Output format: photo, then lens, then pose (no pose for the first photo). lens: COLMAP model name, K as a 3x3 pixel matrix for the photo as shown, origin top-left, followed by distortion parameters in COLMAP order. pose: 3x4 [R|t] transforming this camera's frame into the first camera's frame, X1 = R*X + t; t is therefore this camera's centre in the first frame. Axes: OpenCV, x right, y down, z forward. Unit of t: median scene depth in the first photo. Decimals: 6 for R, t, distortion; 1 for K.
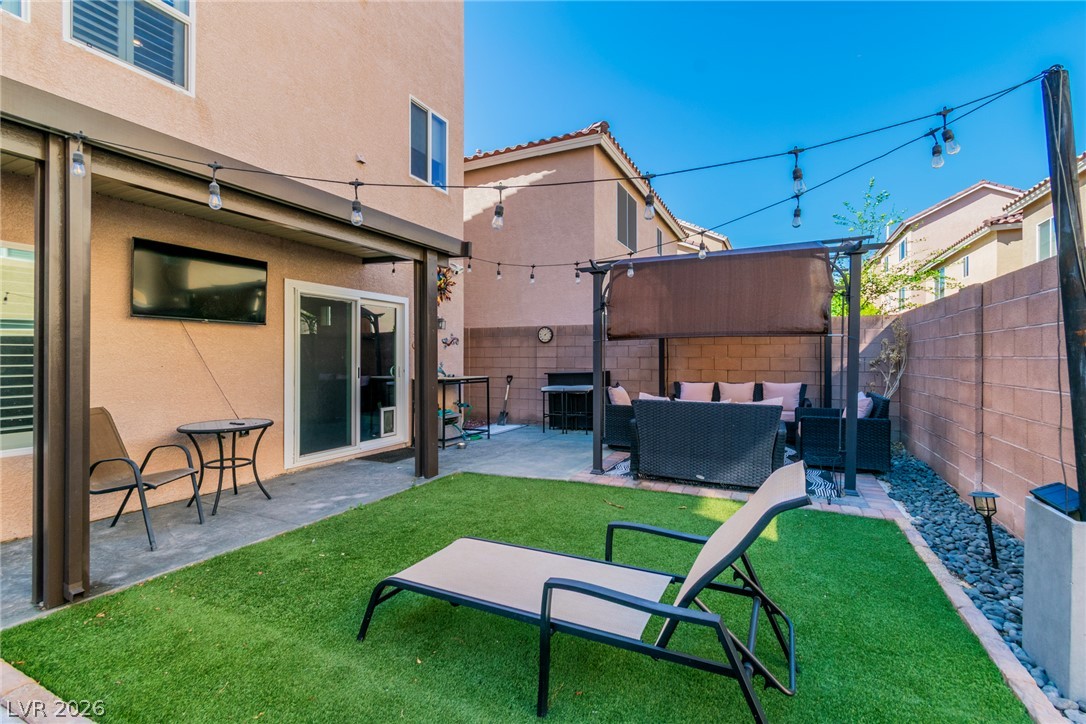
lens RADIAL K [[476.1, 0, 543.0], [0, 476.1, 362.0], [0, 0, 1]] dist [0.002743, 0.000205]
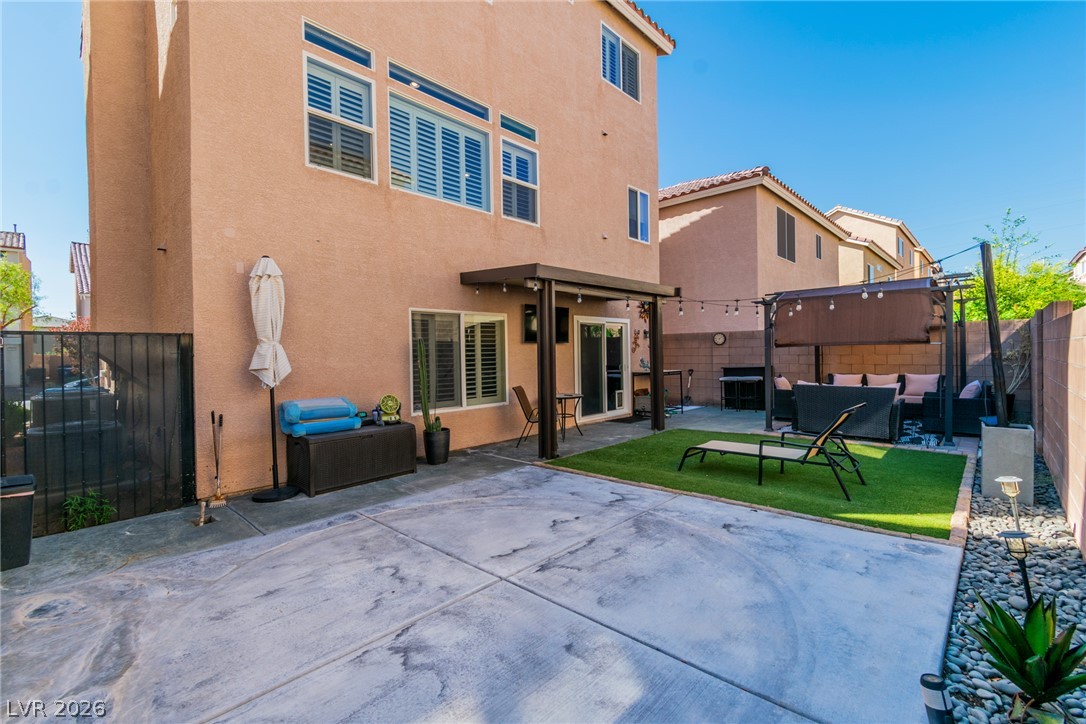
lens RADIAL K [[476.1, 0, 543.0], [0, 476.1, 362.0], [0, 0, 1]] dist [0.002743, 0.000205]
pose [[0.956584, -0.010807, -0.291256, -0.100981], [0.014906, 0.999819, 0.011857, -0.019285], [0.291075, -0.015684, 0.956572, -0.528435]]
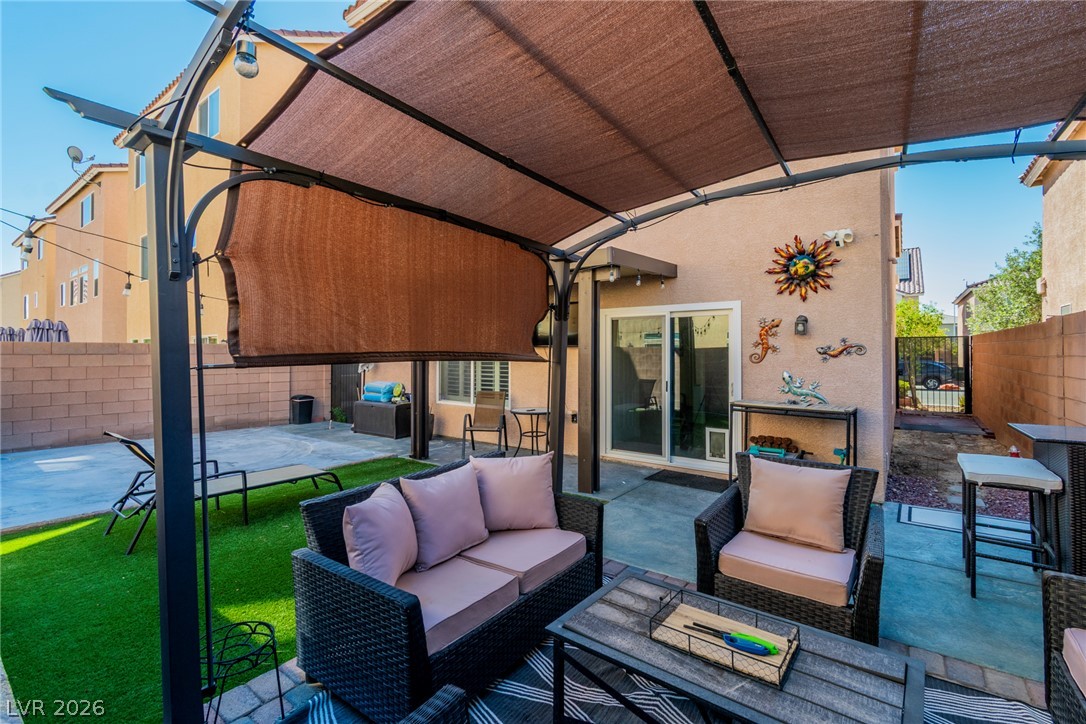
lens RADIAL K [[476.1, 0, 543.0], [0, 476.1, 362.0], [0, 0, 1]] dist [0.002743, 0.000205]
pose [[-0.182970, 0.005861, -0.983101, 0.572560], [-0.007599, 0.999944, 0.007376, -0.031844], [0.983089, 0.008820, -0.182915, 0.784269]]
